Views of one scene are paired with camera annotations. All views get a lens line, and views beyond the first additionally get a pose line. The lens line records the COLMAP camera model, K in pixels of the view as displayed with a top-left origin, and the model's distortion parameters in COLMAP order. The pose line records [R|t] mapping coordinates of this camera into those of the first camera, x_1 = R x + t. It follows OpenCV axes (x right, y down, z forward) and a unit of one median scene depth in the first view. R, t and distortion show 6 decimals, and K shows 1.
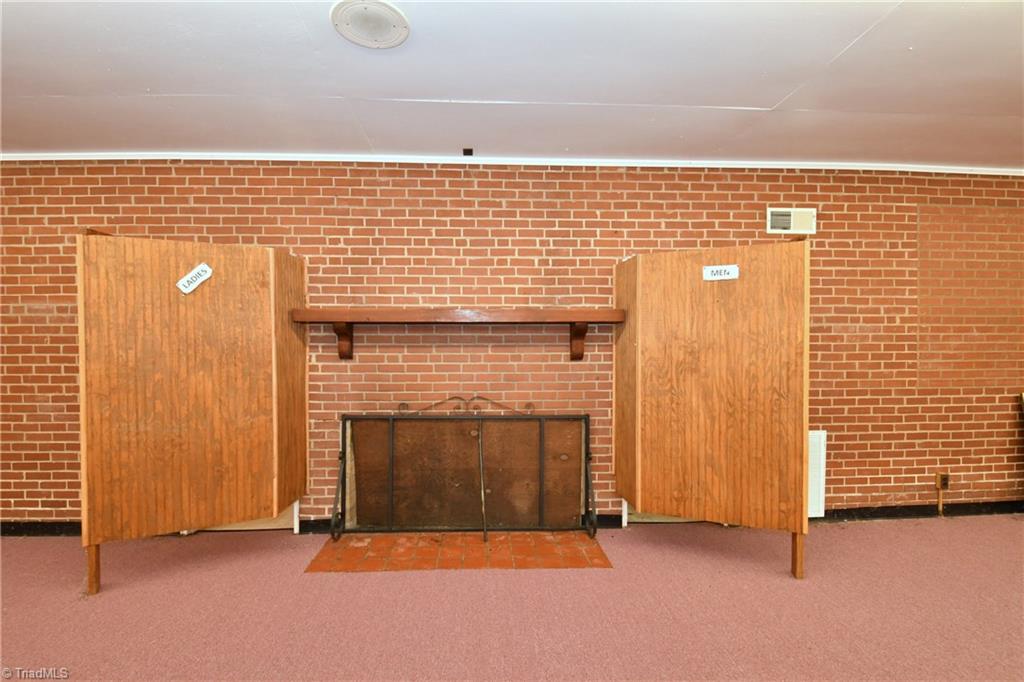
lens RADIAL K [[441.9, 0, 520.1], [0, 441.9, 344.8], [0, 0, 1]] dist [-0.006584, -0.008361]
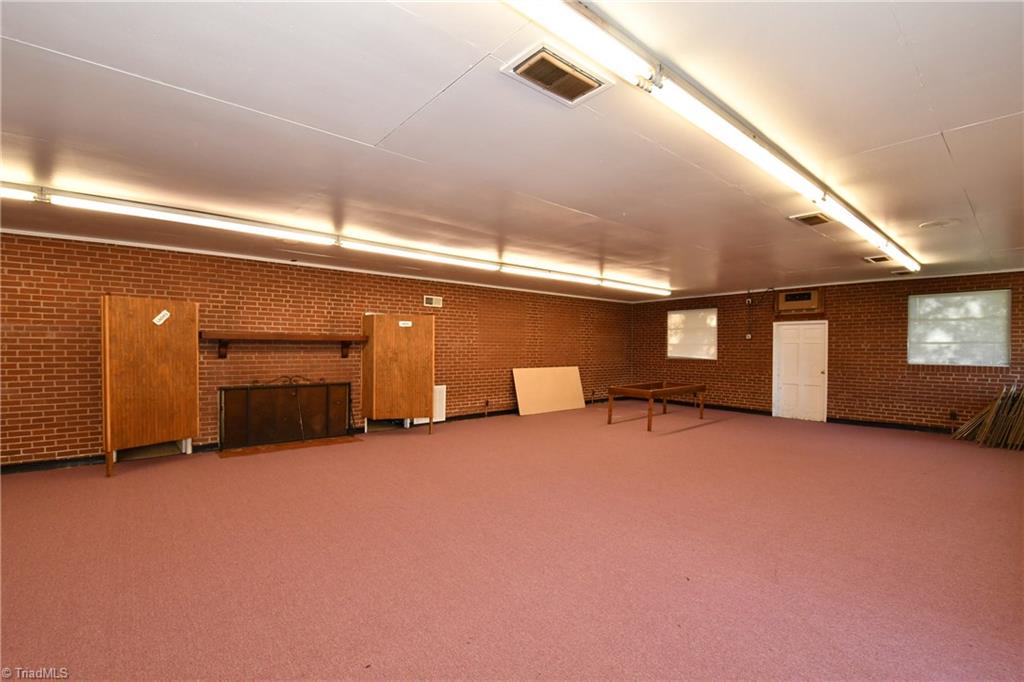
lens RADIAL K [[441.9, 0, 510.7], [0, 441.9, 355.2], [0, 0, 1]] dist [-0.006584, -0.008361]
pose [[0.798125, -0.004049, 0.602479, -0.543063], [0.000324, 0.999980, 0.006292, 0.007679], [-0.602492, -0.004827, 0.798110, -1.271024]]
